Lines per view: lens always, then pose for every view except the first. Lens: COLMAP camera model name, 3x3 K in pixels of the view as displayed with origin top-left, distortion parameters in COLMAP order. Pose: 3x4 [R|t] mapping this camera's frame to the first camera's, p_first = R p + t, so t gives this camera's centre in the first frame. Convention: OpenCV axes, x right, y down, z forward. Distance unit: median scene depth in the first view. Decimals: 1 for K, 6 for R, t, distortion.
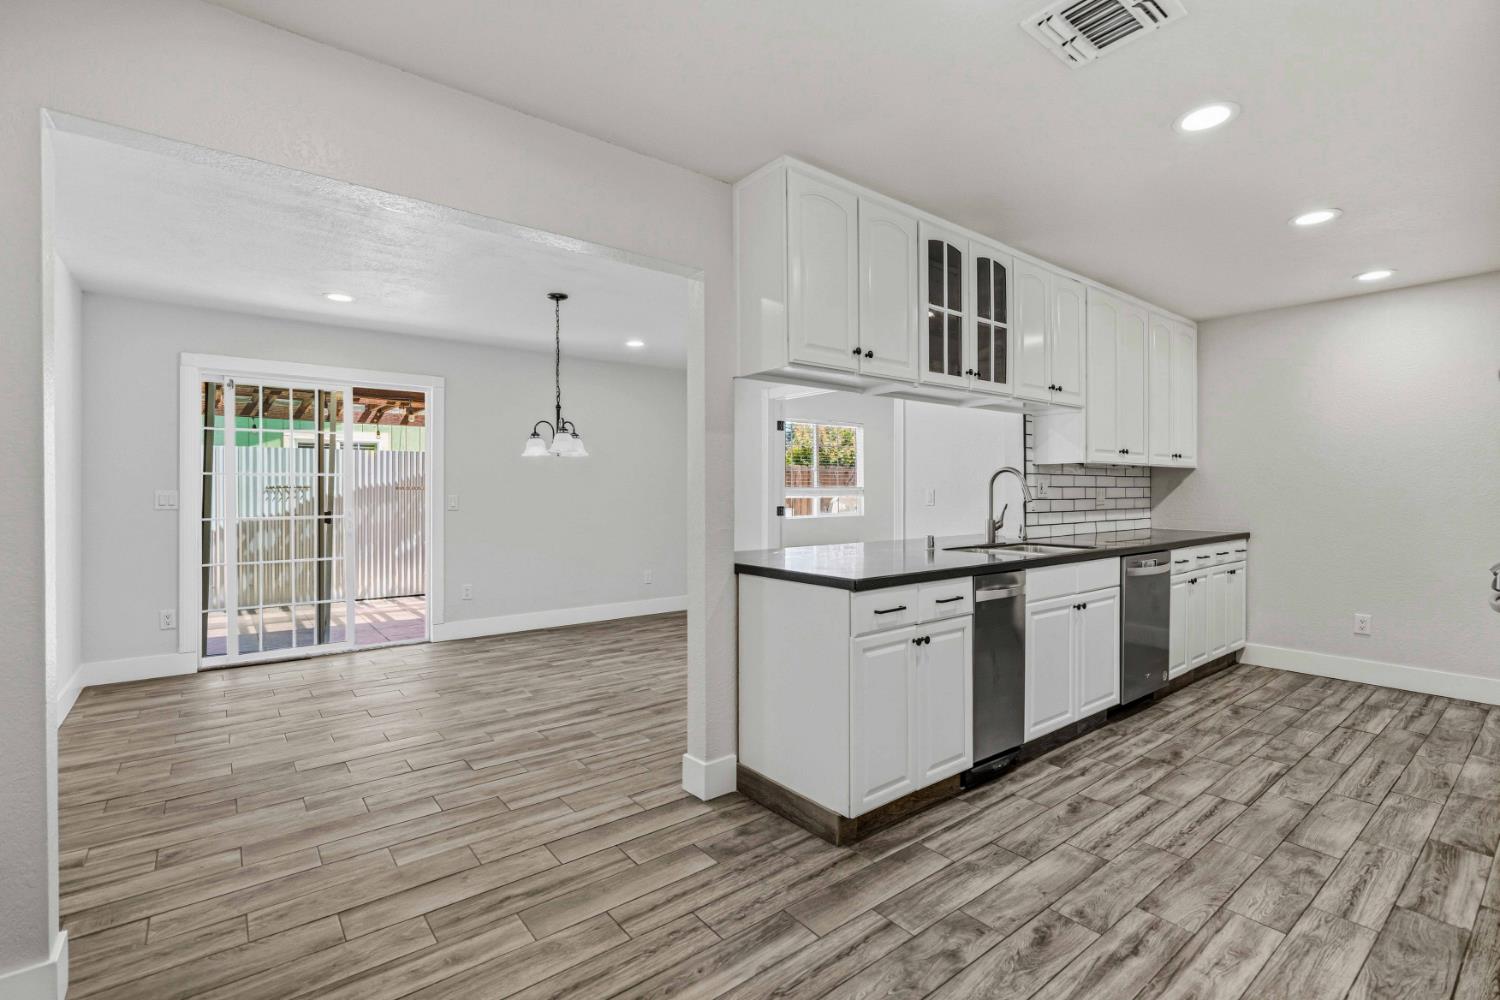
lens RADIAL K [[683.8, 0, 756.7], [0, 683.8, 496.4], [0, 0, 1]] dist [-0.000598, 0.000264]
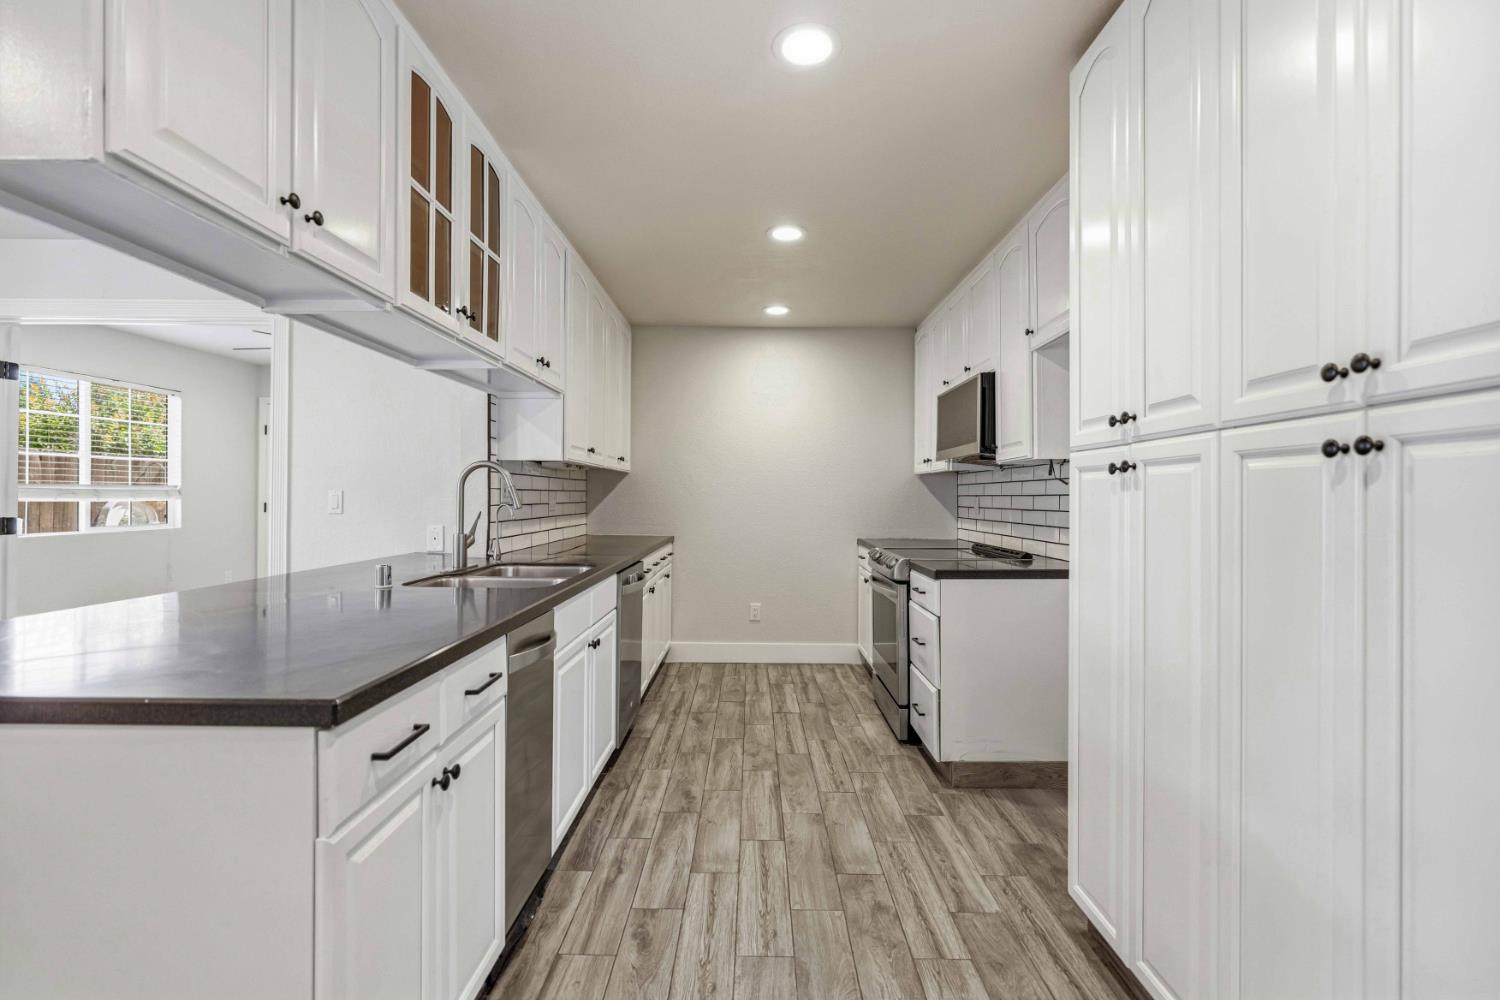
lens RADIAL K [[683.8, 0, 756.7], [0, 683.8, 496.4], [0, 0, 1]] dist [-0.000598, 0.000264]
pose [[0.630976, 0.006358, 0.775777, -0.015329], [-0.002843, 0.999979, -0.005883, -0.002476], [-0.775798, 0.001507, 0.630980, 0.387511]]
